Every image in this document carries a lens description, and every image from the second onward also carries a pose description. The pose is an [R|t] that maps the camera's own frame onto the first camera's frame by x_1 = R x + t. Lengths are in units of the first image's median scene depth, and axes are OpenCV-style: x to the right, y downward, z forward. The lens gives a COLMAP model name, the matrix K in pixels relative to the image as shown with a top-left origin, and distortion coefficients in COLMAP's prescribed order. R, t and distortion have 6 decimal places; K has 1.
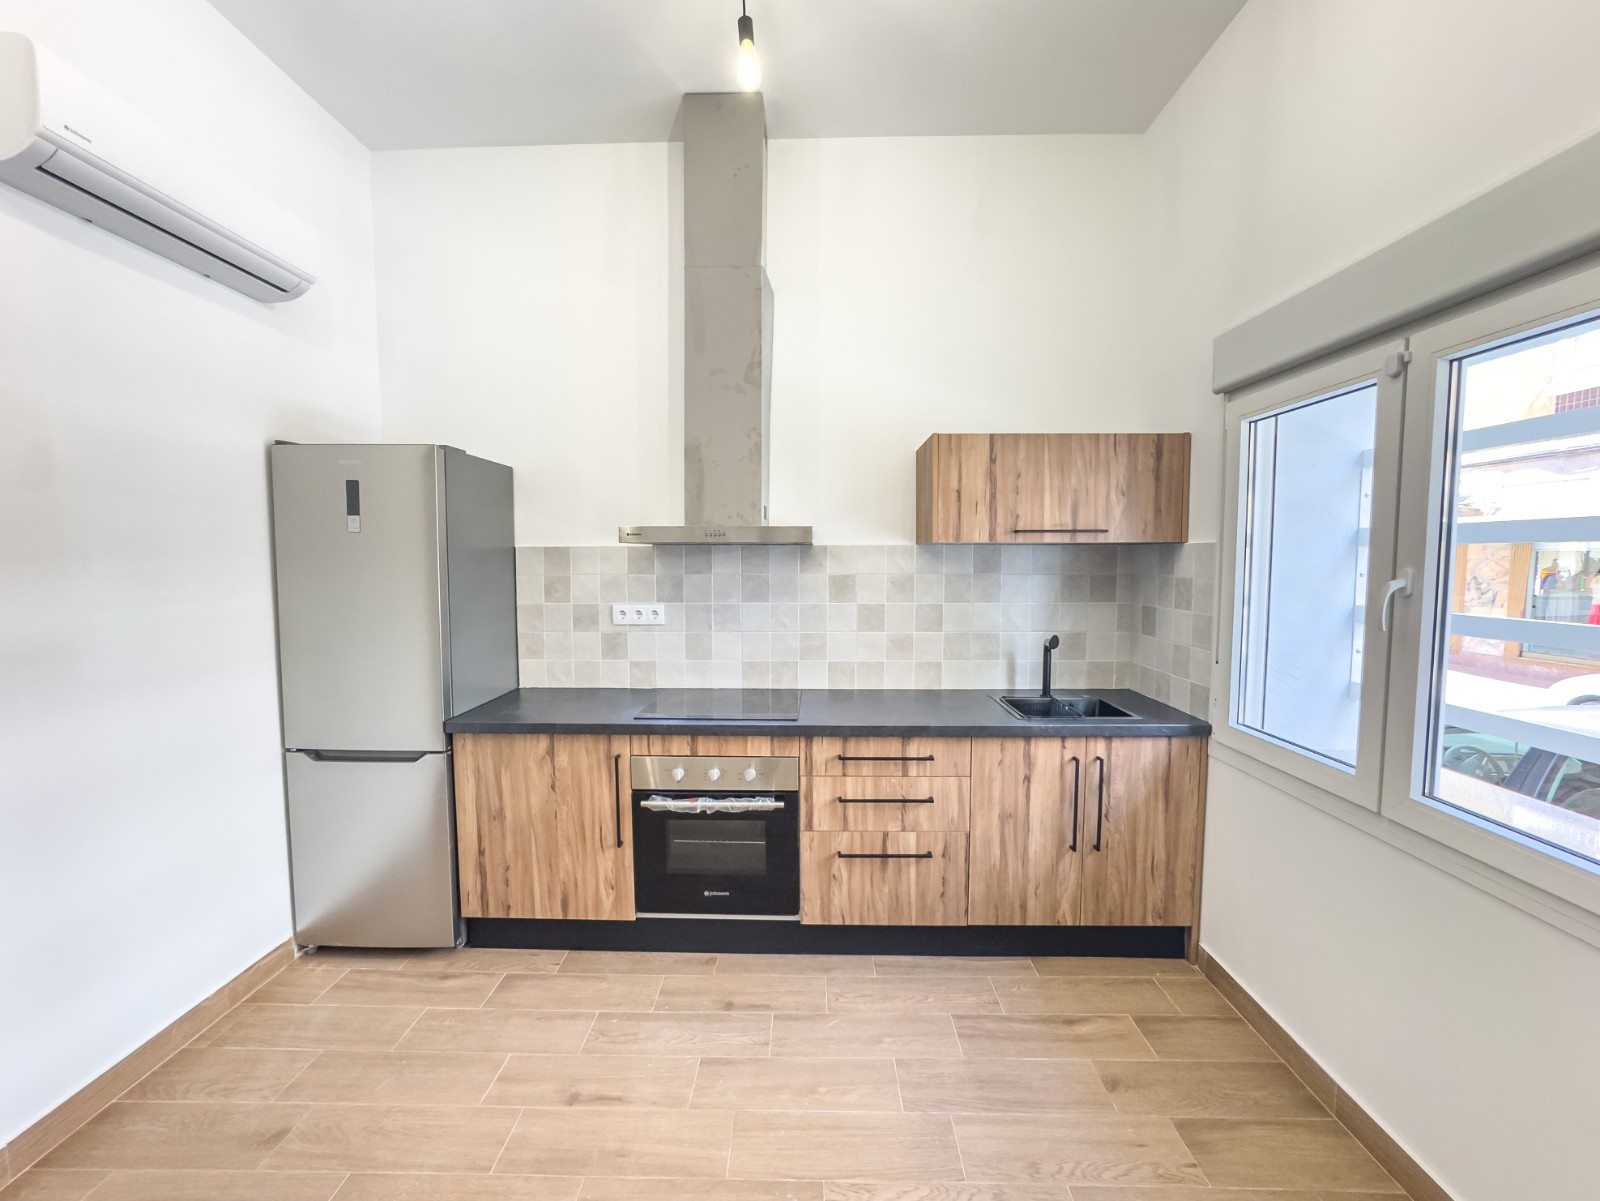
lens RADIAL K [[666.0, 0, 798.0], [0, 666.0, 600.6], [0, 0, 1]] dist [-0.041998, 0.019642]
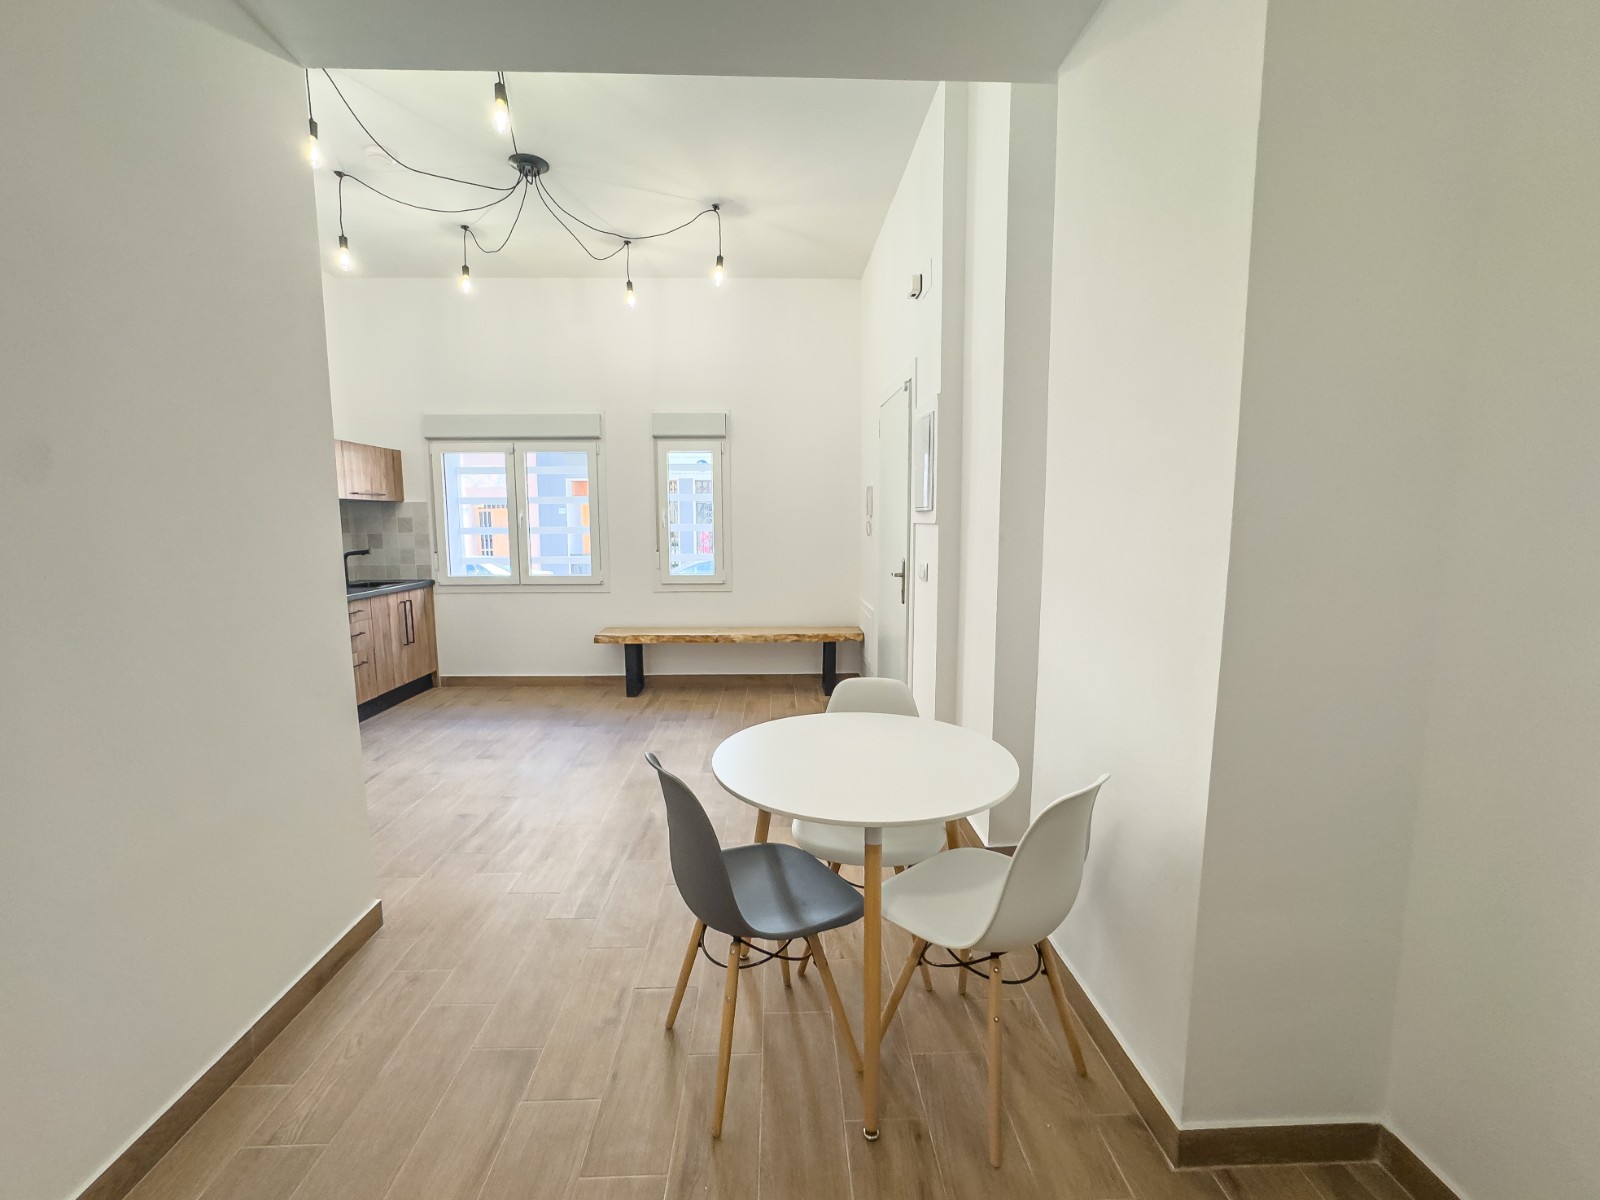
lens RADIAL K [[666.0, 0, 798.0], [0, 666.0, 600.1], [0, 0, 1]] dist [-0.041998, 0.019642]
pose [[-0.054219, -0.117927, 0.991541, -1.708505], [0.071807, 0.989970, 0.121666, 0.065157], [-0.995944, 0.077796, -0.045208, -0.172915]]
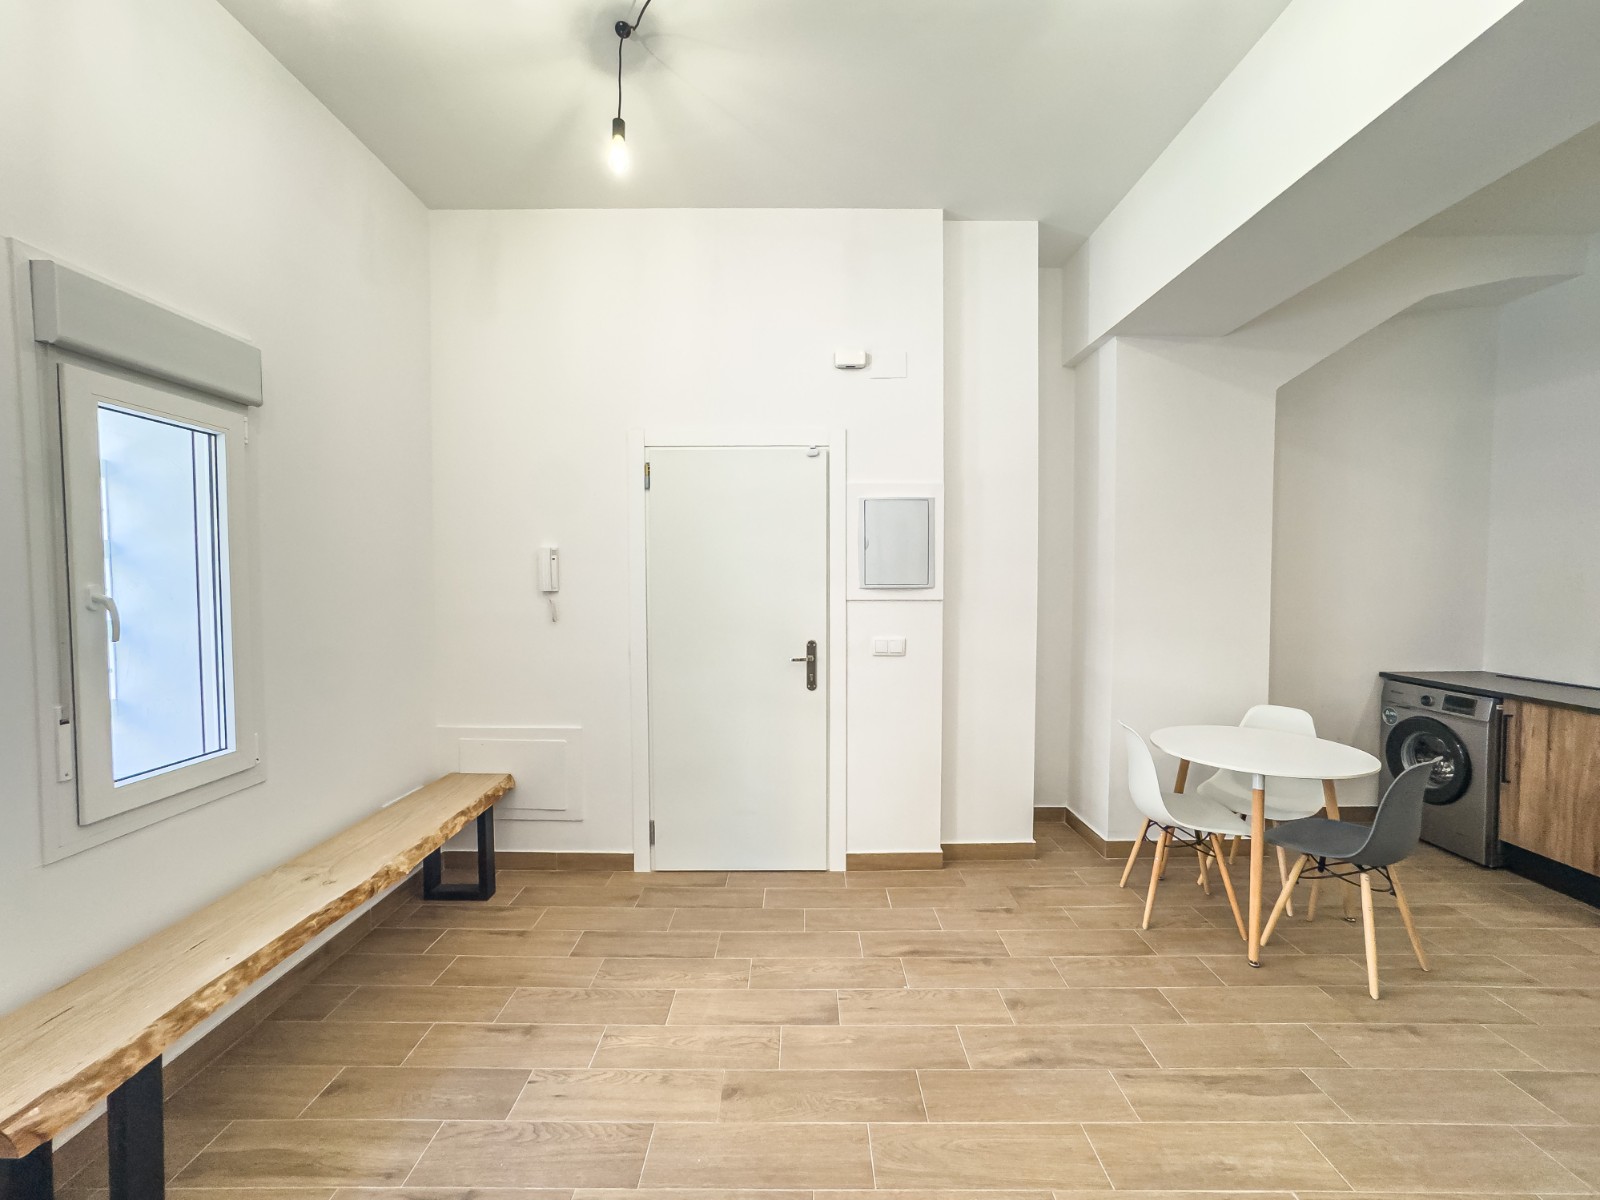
lens RADIAL K [[653.6, 0, 798.6], [0, 653.6, 601.0], [0, 0, 1]] dist [-0.038464, 0.016257]
pose [[-0.999915, 0.005547, -0.011820, -0.156680], [0.004237, 0.994132, 0.108087, -0.050753], [0.012350, 0.108028, -0.994071, 0.838030]]
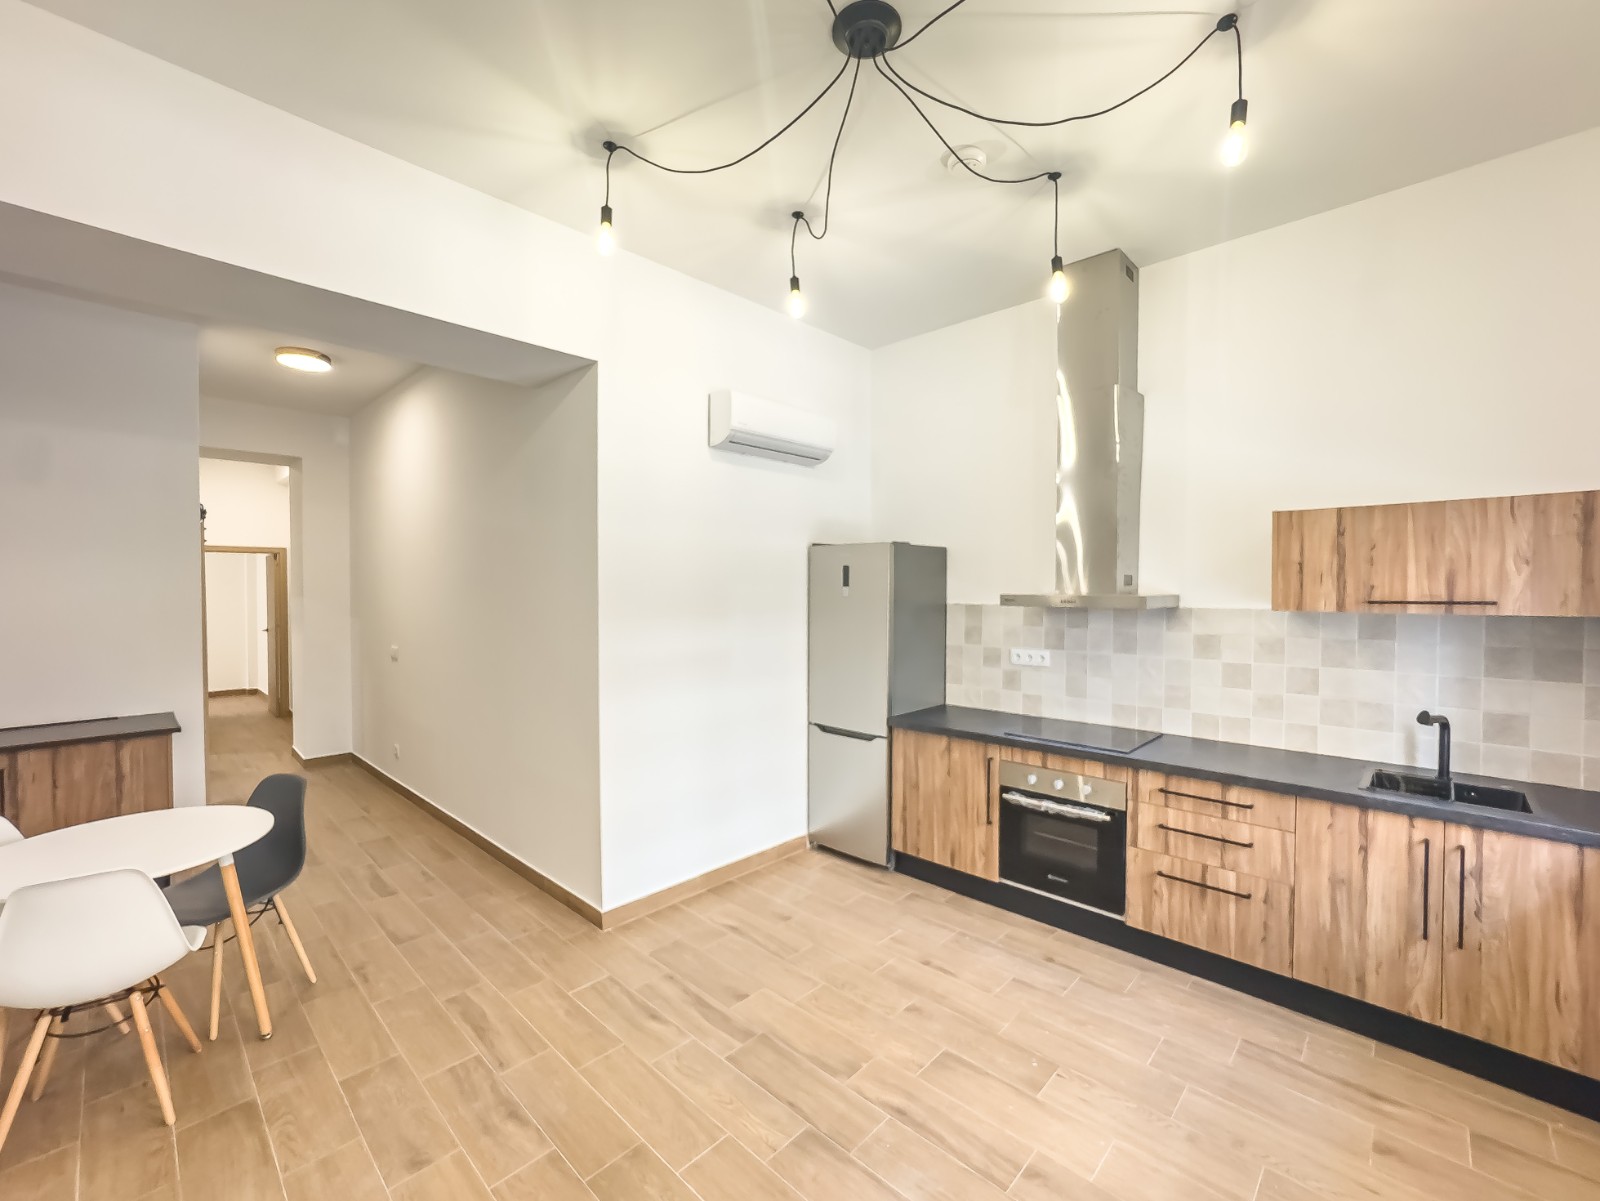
lens RADIAL K [[672.2, 0, 798.2], [0, 672.2, 601.1], [0, 0, 1]] dist [-0.044600, 0.019995]
pose [[0.737573, 0.015586, -0.675088, 0.374014], [-0.047968, 0.998417, -0.029356, -0.036002], [0.673562, 0.054035, 0.737153, -0.330068]]
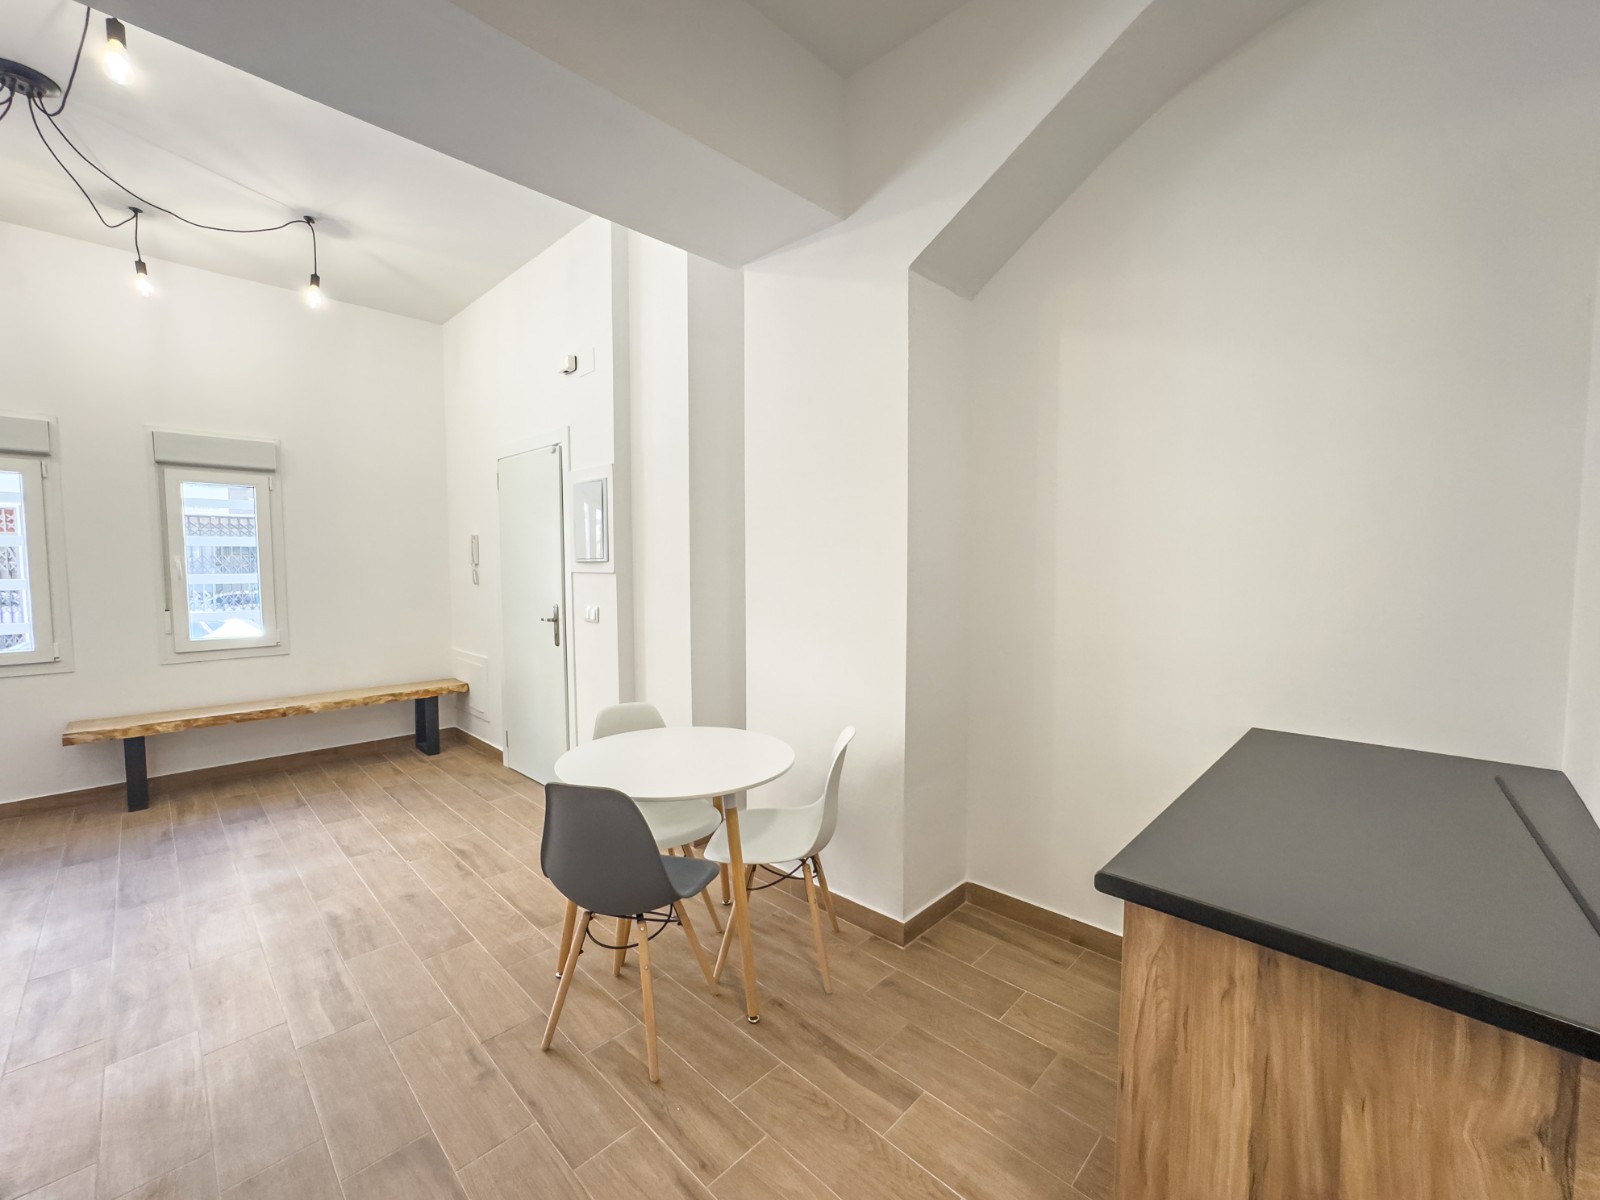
lens RADIAL K [[657.1, 0, 798.6], [0, 657.1, 600.6], [0, 0, 1]] dist [-0.036688, 0.016687]
pose [[-0.729333, -0.036215, 0.683200, -1.755282], [0.051902, 0.992792, 0.108033, 0.019667], [-0.682187, 0.114251, -0.722196, 0.276030]]
